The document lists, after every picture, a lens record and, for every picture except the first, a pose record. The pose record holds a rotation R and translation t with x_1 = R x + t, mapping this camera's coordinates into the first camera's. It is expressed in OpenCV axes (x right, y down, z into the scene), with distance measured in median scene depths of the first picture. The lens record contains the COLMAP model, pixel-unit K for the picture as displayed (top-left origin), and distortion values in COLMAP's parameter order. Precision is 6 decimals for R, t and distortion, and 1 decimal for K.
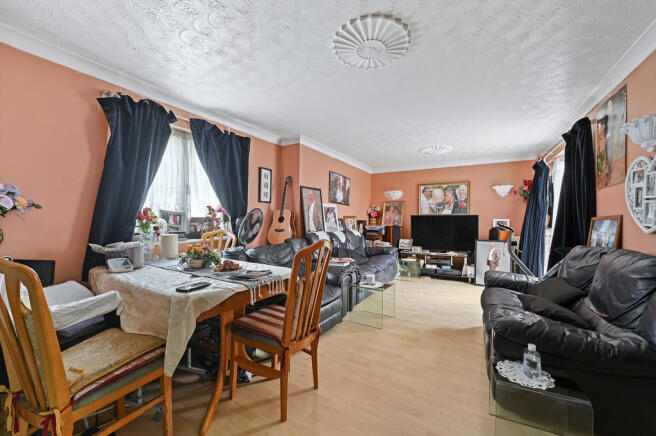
lens RADIAL K [[254.7, 0, 328.2], [0, 254.7, 219.6], [0, 0, 1]] dist [-0.027388, 0.000208]
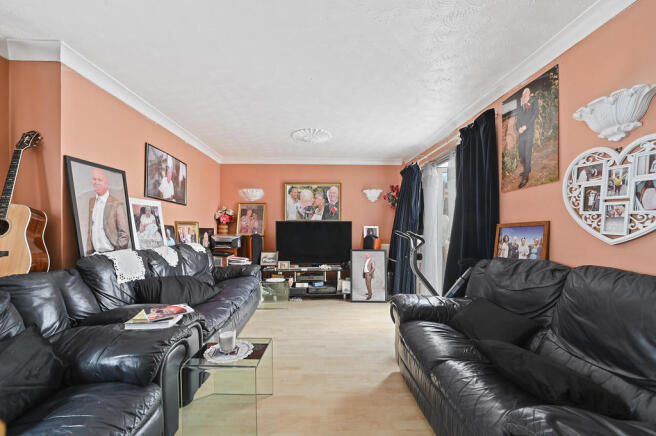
lens RADIAL K [[254.7, 0, 328.2], [0, 254.7, 231.6], [0, 0, 1]] dist [-0.027388, 0.000208]
pose [[0.835689, -0.013732, 0.549031, 0.039932], [0.003017, 0.999787, 0.020414, -0.000682], [-0.549195, -0.015403, 0.835552, 0.322583]]
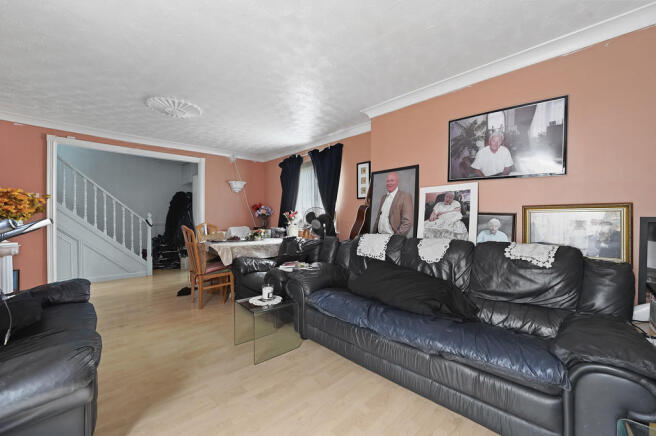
lens RADIAL K [[254.7, 0, 333.4], [0, 254.7, 217.4], [0, 0, 1]] dist [-0.027388, 0.000208]
pose [[-0.254575, -0.002320, -0.967050, 0.601449], [-0.003230, 0.999994, -0.001548, 0.004522], [0.967048, 0.002729, -0.254581, 0.976695]]
